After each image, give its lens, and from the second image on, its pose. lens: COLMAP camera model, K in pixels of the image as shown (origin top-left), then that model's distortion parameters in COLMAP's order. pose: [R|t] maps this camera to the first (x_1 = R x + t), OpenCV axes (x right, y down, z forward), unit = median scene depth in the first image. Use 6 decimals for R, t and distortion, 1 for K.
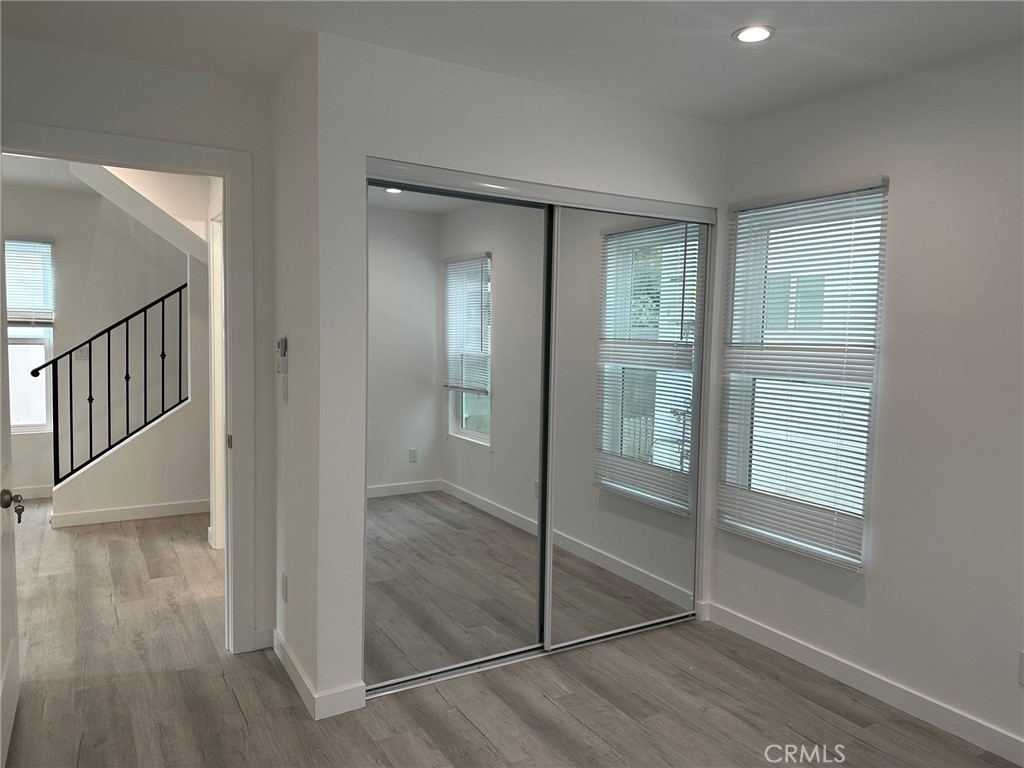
lens RADIAL K [[731.3, 0, 506.5], [0, 731.3, 374.1], [0, 0, 1]] dist [0.012227, 0.002482]
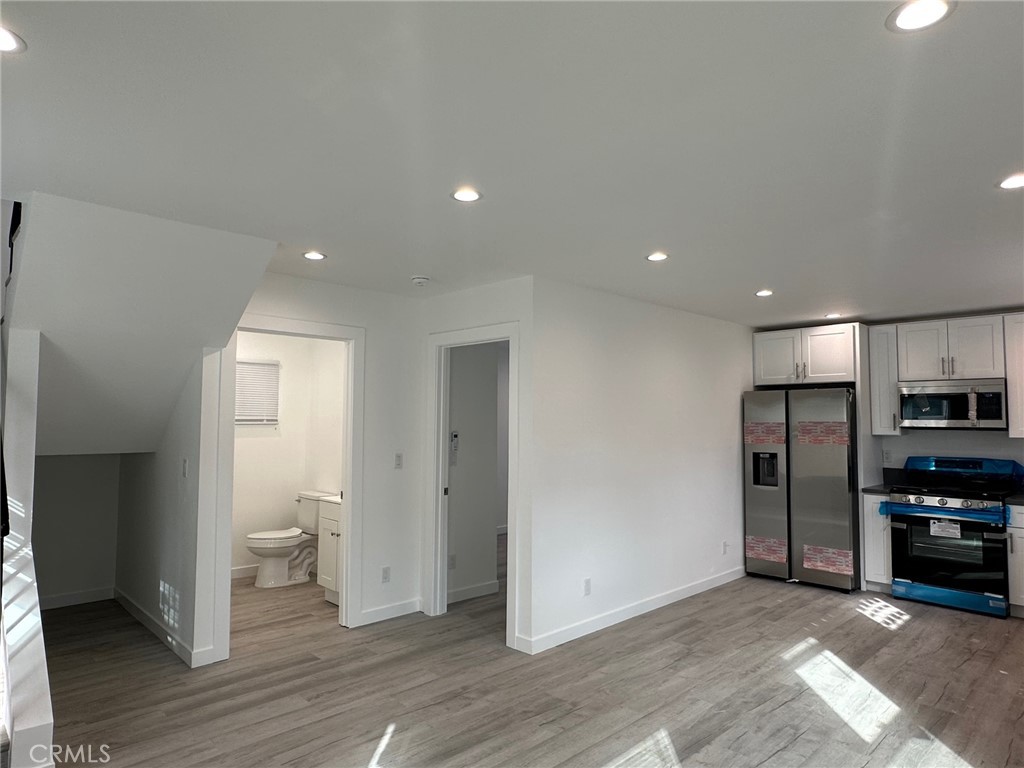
lens RADIAL K [[622.3, 0, 508.2], [0, 622.3, 388.6], [0, 0, 1]] dist [-0.011107, 0.009835]
pose [[-0.228062, 0.027238, 0.973265, -1.312867], [0.058461, 0.998188, -0.014237, -0.085055], [-0.971890, 0.053651, -0.229242, 0.823512]]
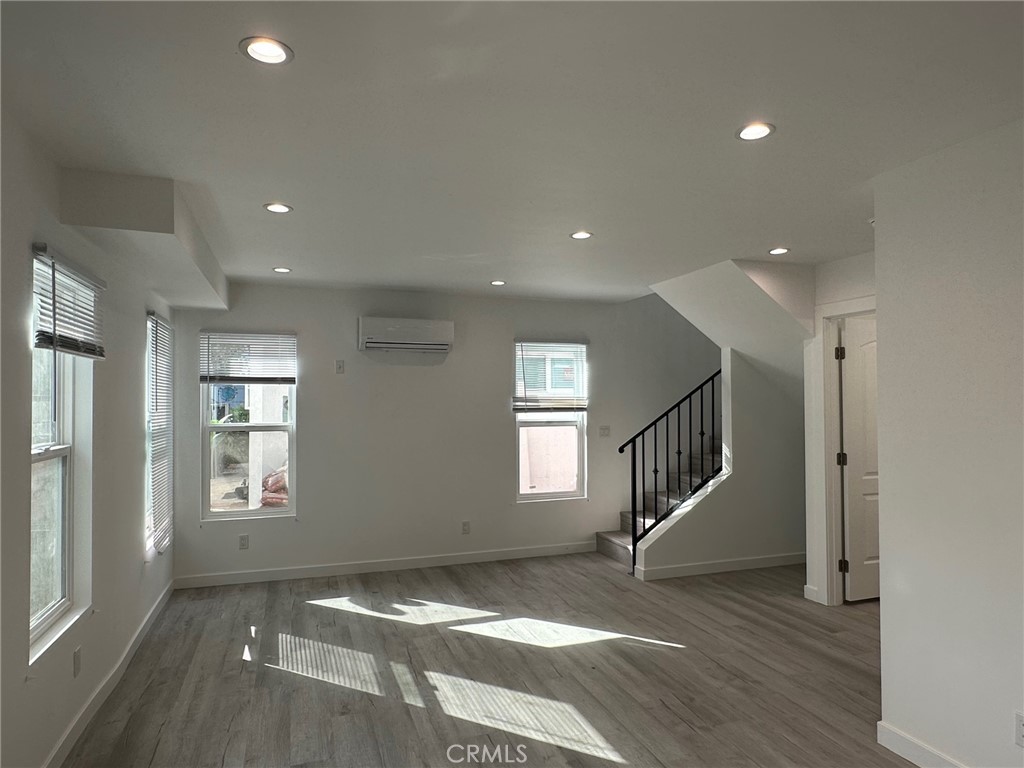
lens RADIAL K [[622.3, 0, 510.8], [0, 622.3, 393.3], [0, 0, 1]] dist [-0.011107, 0.009835]
pose [[0.980301, -0.028486, -0.195444, -0.690838], [0.011801, 0.996224, -0.086009, -0.008786], [0.197156, 0.082009, 0.976936, -0.047787]]
